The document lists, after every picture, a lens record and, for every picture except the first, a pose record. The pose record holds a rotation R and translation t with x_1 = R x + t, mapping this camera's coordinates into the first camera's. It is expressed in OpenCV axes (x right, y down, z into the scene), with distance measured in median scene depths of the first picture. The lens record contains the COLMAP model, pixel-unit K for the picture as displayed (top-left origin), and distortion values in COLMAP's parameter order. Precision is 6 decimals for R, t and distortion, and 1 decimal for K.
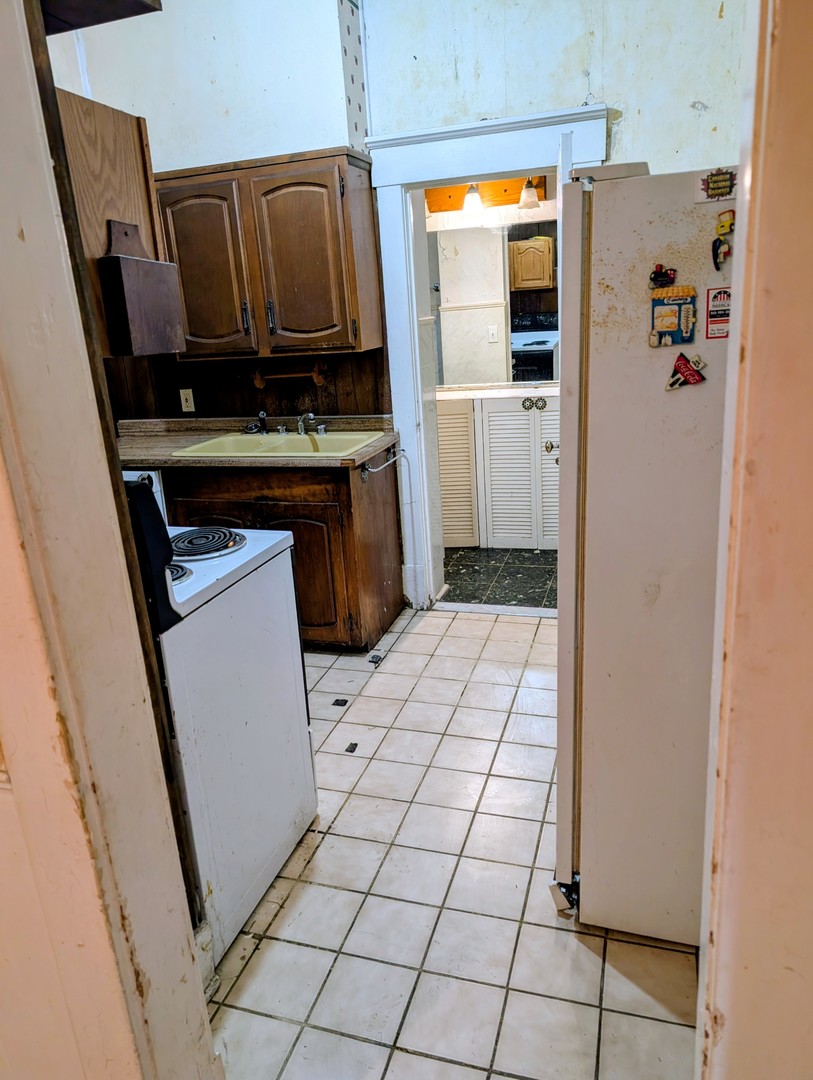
lens RADIAL K [[784.7, 0, 387.9], [0, 784.7, 542.7], [0, 0, 1]] dist [0.017213, -0.001560]
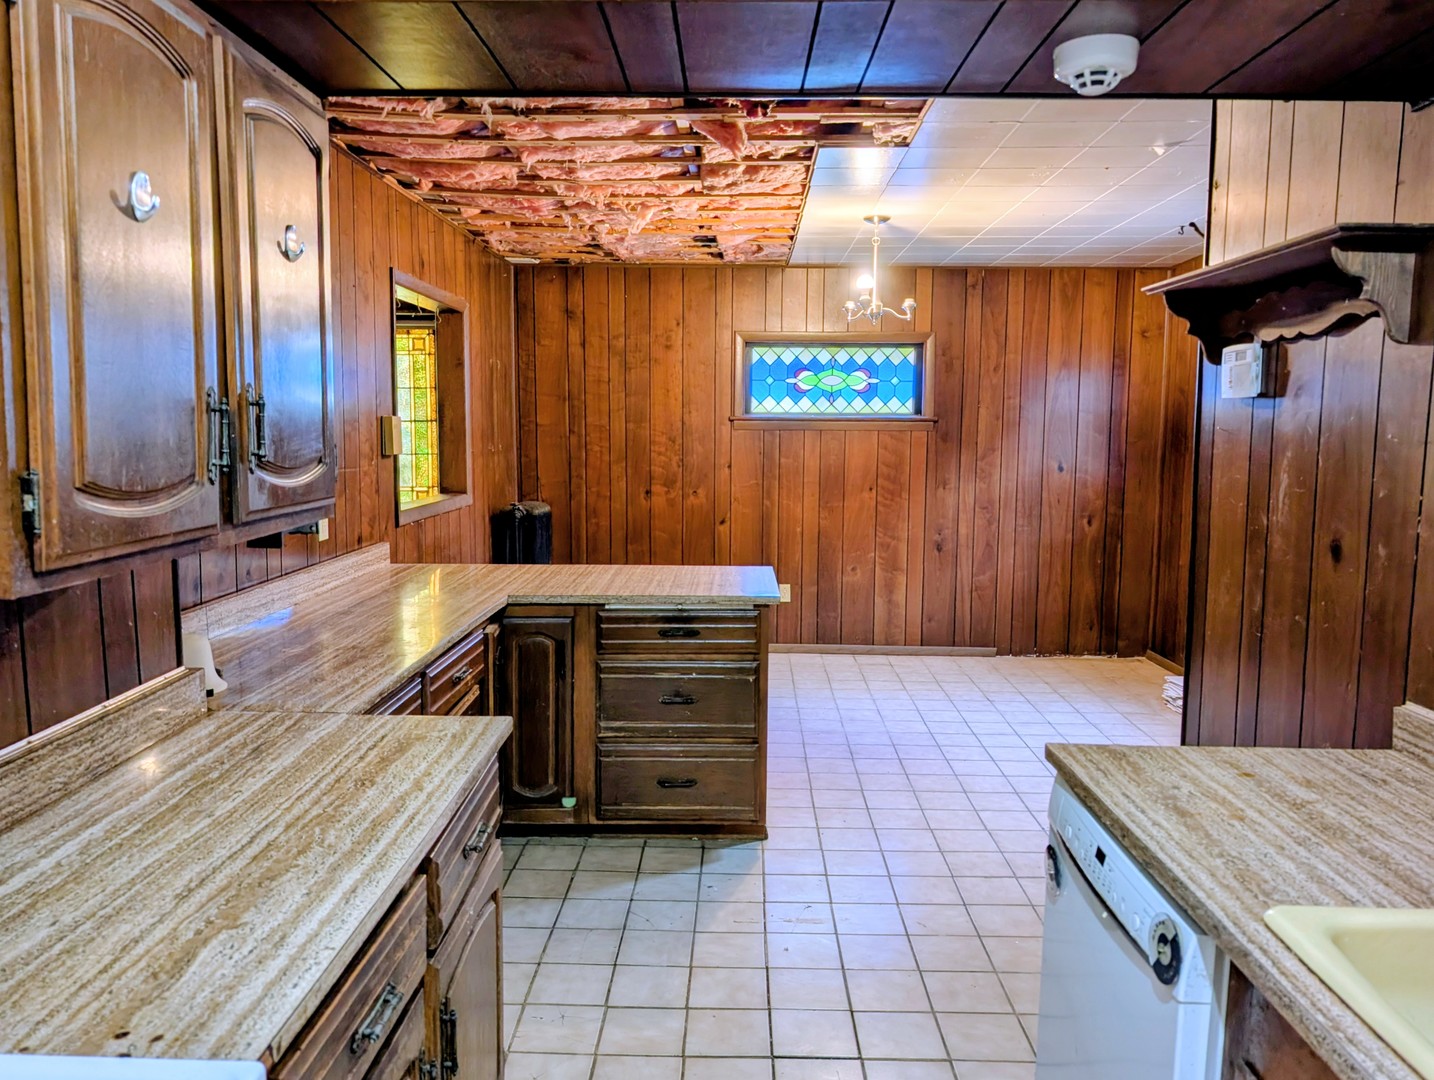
lens RADIAL K [[1089.1, 0, 717.0], [0, 1089.1, 553.1], [0, 0, 1]] dist [0.022693, -0.013261]
pose [[0.301128, 0.193896, -0.933663, -0.006820], [-0.307256, 0.946620, 0.097489, -0.205726], [0.902727, 0.257516, 0.344630, 0.669410]]
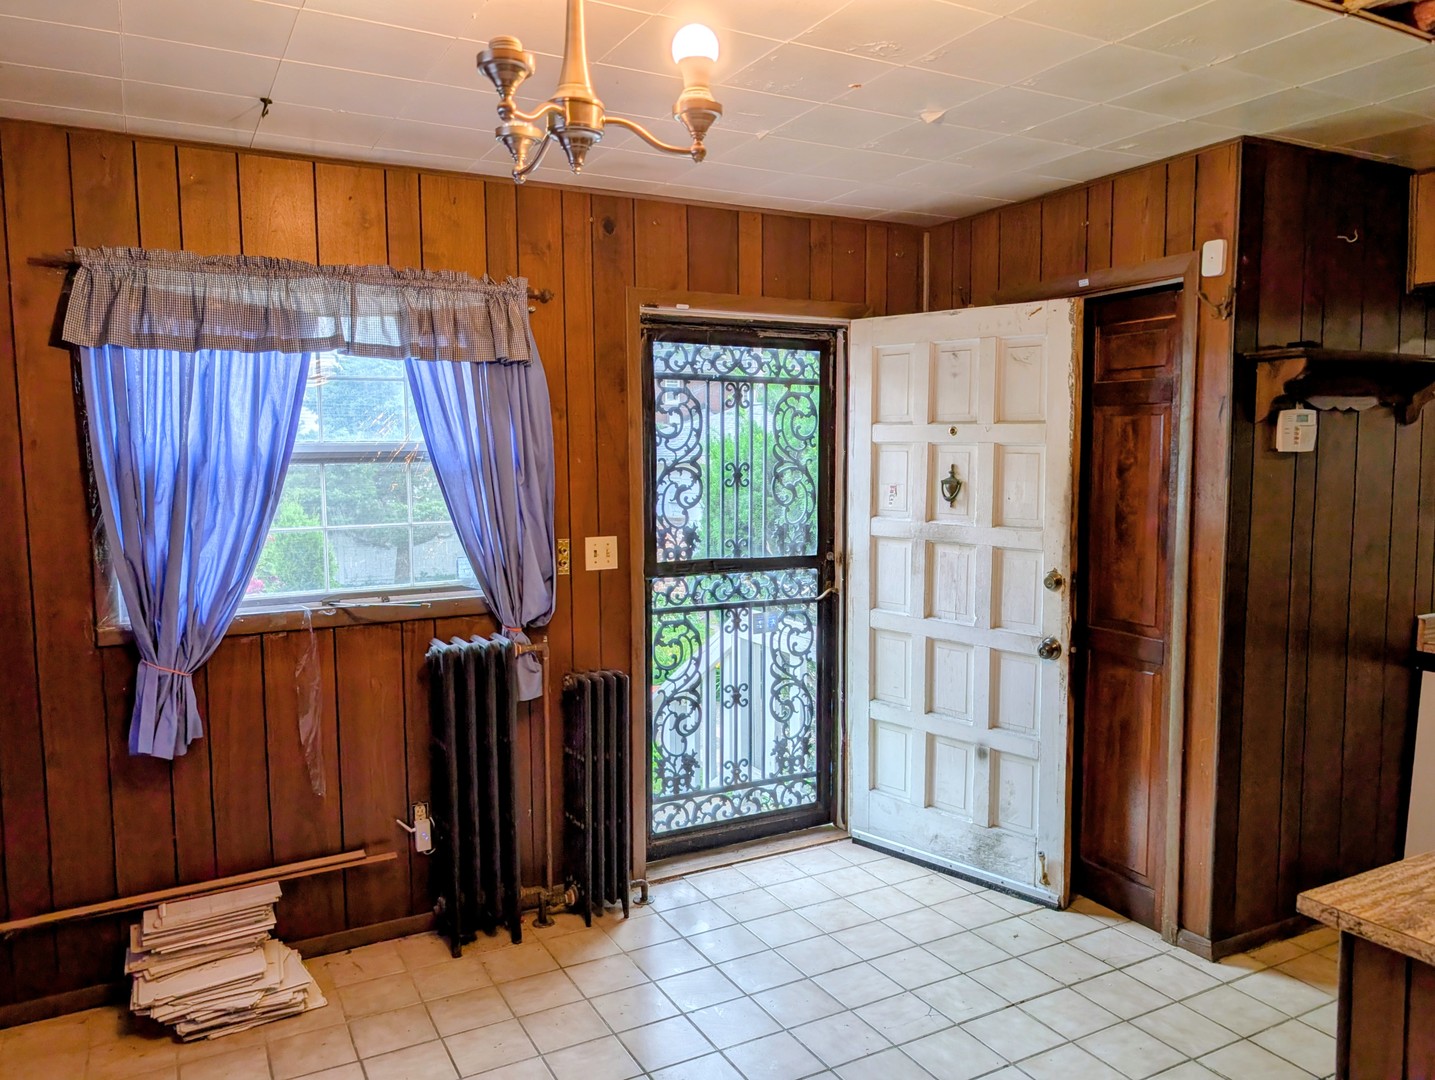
lens RADIAL K [[1052.1, 0, 714.7], [0, 1052.1, 545.5], [0, 0, 1]] dist [0.013952, -0.002058]
pose [[0.679142, 0.004205, 0.733994, -1.621257], [0.170639, 0.971682, -0.163453, -0.201782], [-0.713896, 0.236256, 0.659193, 0.999971]]
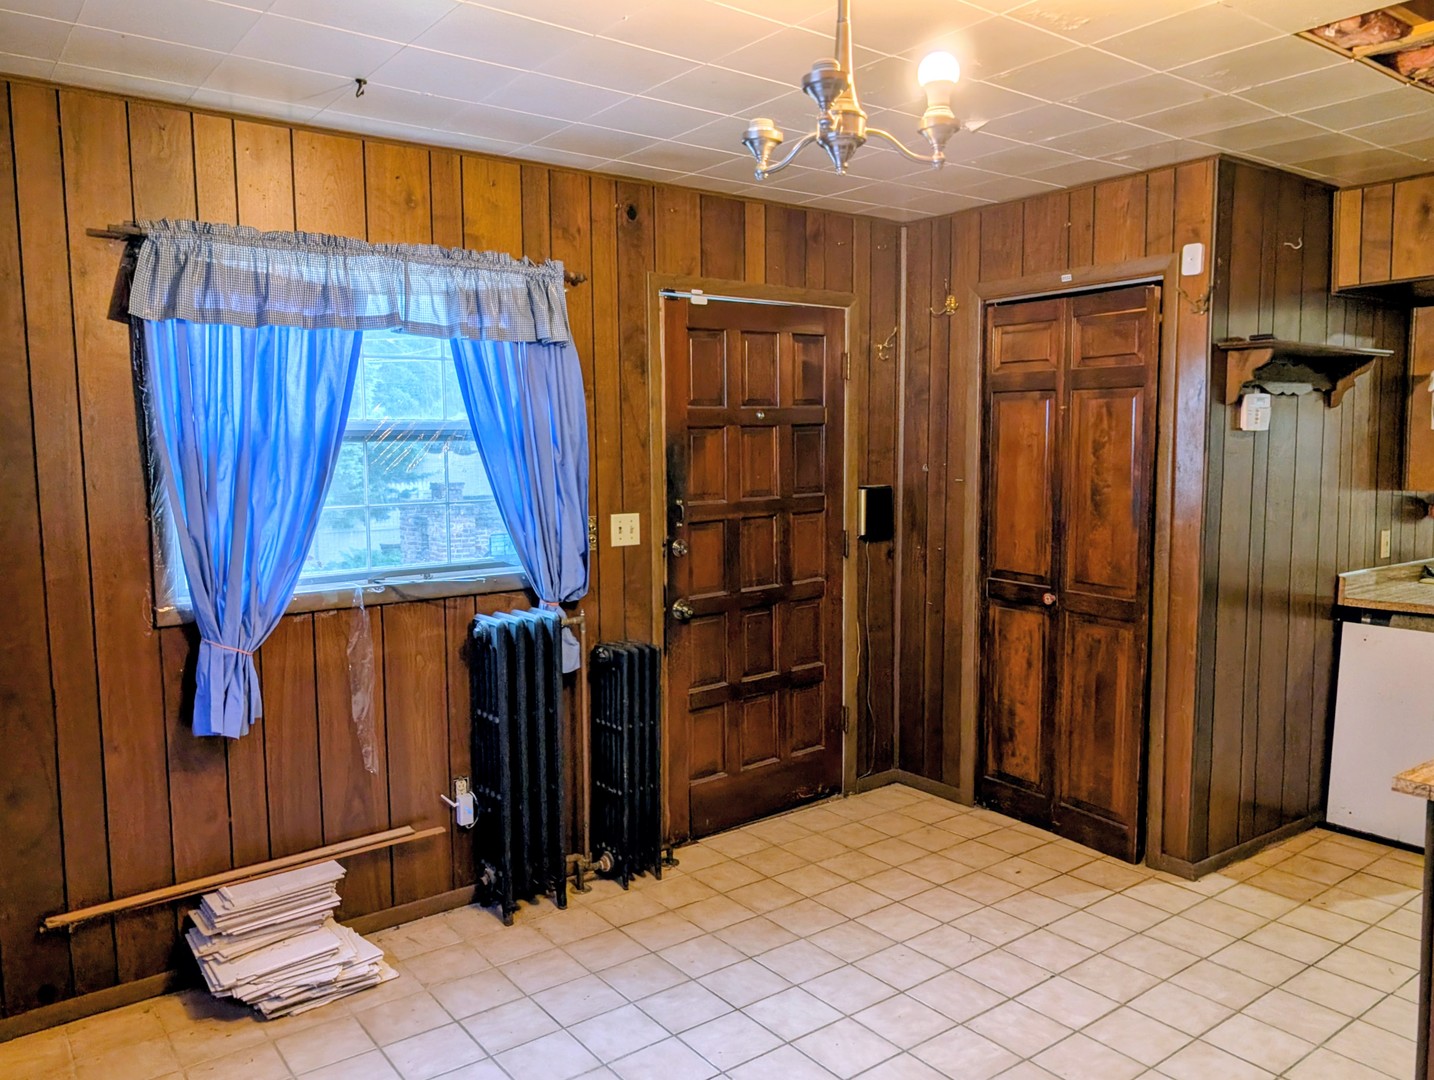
lens RADIAL K [[1078.3, 0, 717.0], [0, 1078.3, 540.0], [0, 0, 1]] dist [0.007619, 0.005638]
pose [[0.557132, -0.006515, 0.830398, -1.785243], [0.208044, 0.969175, -0.131977, -0.208482], [-0.803941, 0.246288, 0.541314, 1.095260]]
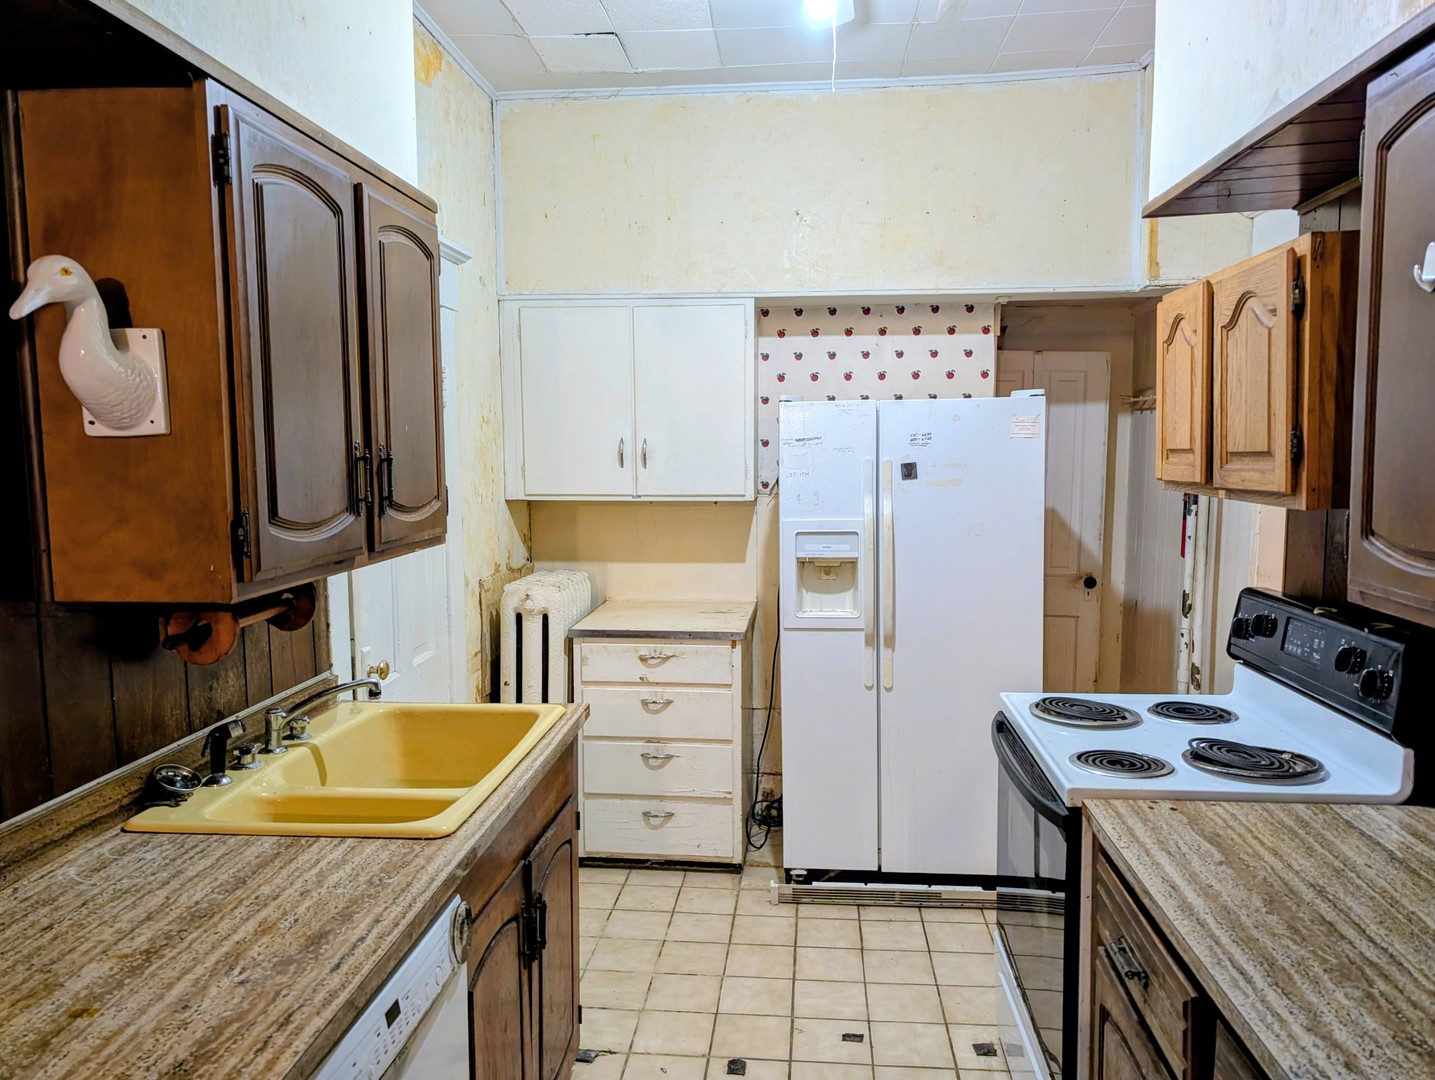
lens RADIAL K [[1042.7, 0, 701.1], [0, 1042.7, 547.6], [0, 0, 1]] dist [0.017213, -0.001560]
pose [[-0.214948, -0.024699, 0.976313, -0.765421], [0.303678, 0.948433, 0.090852, -0.244017], [-0.928212, 0.316013, -0.196363, 0.939351]]
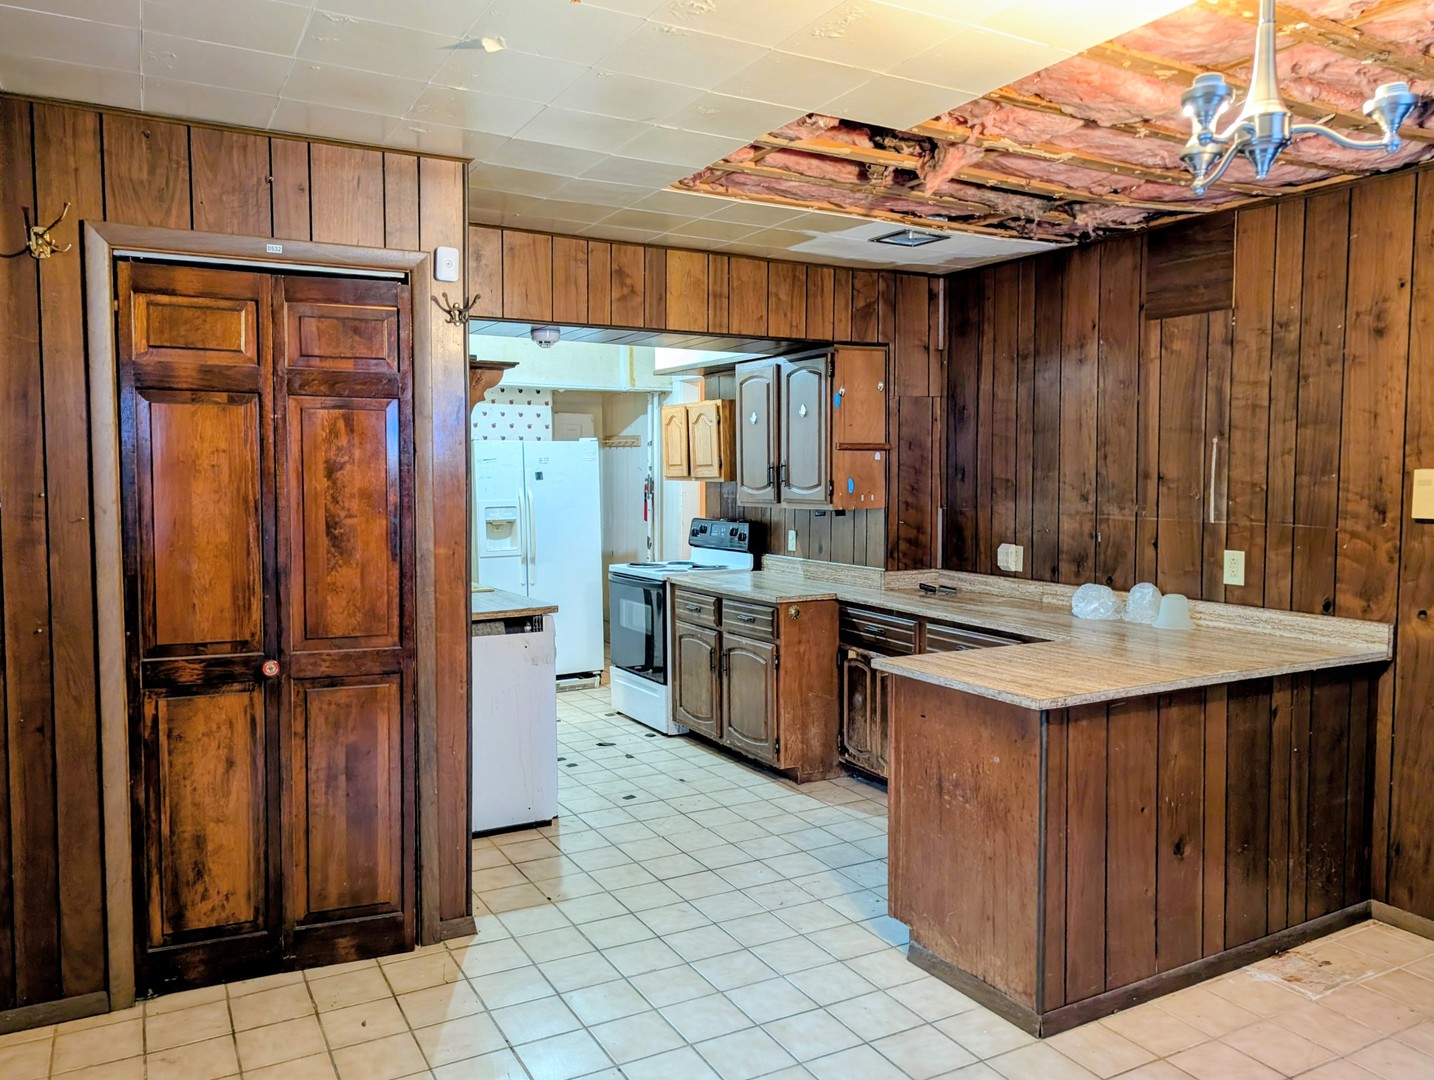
lens RADIAL K [[1078.3, 0, 717.0], [0, 1078.3, 540.0], [0, 0, 1]] dist [0.007619, 0.005638]
pose [[-0.733684, 0.027055, 0.678952, -1.490292], [0.247251, 0.941338, 0.229673, -0.436278], [-0.632909, 0.336379, -0.697334, 1.799183]]
